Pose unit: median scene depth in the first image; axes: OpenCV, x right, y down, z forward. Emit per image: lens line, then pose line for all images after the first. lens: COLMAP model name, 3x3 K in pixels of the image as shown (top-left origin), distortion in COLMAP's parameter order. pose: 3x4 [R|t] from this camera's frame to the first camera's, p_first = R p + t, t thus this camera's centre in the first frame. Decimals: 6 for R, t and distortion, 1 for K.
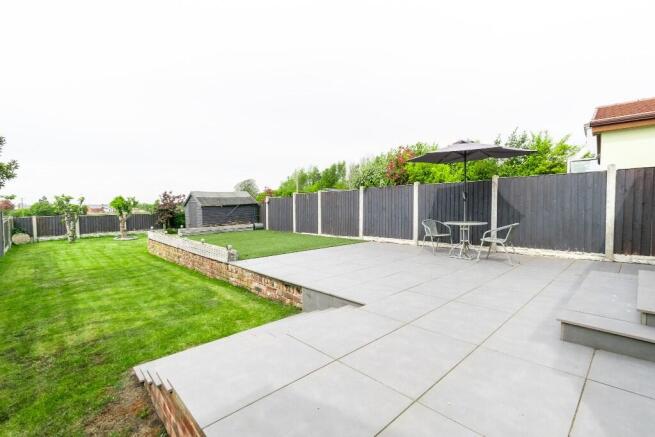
lens RADIAL K [[287.8, 0, 328.1], [0, 287.8, 218.4], [0, 0, 1]] dist [-0.003356, -0.000101]
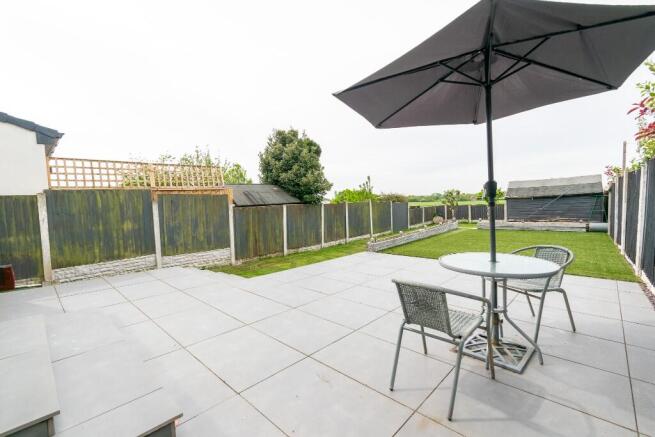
lens RADIAL K [[287.8, 0, 325.8], [0, 287.8, 218.5], [0, 0, 1]] dist [-0.003356, -0.000101]
pose [[0.044754, 0.066862, -0.996758, 0.380111], [-0.008847, 0.997745, 0.066531, -0.030085], [0.998959, 0.005841, 0.045244, 0.342668]]
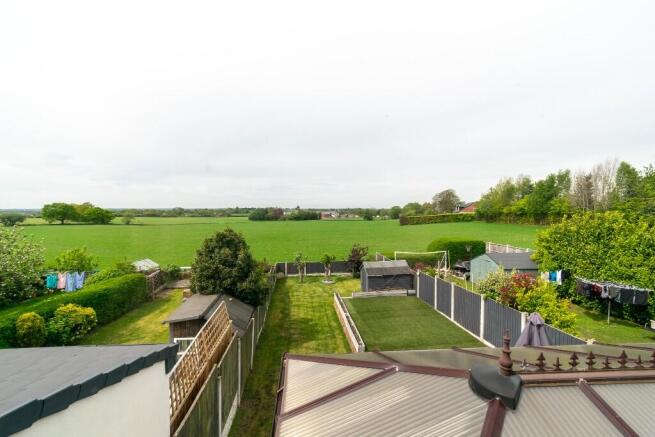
lens RADIAL K [[287.8, 0, 325.8], [0, 287.8, 213.7], [0, 0, 1]] dist [-0.003356, -0.000101]
pose [[0.775285, 0.013674, -0.631464, 0.244050], [-0.030803, 0.999395, -0.016176, -0.275803], [0.630860, 0.031992, 0.775237, -0.195857]]
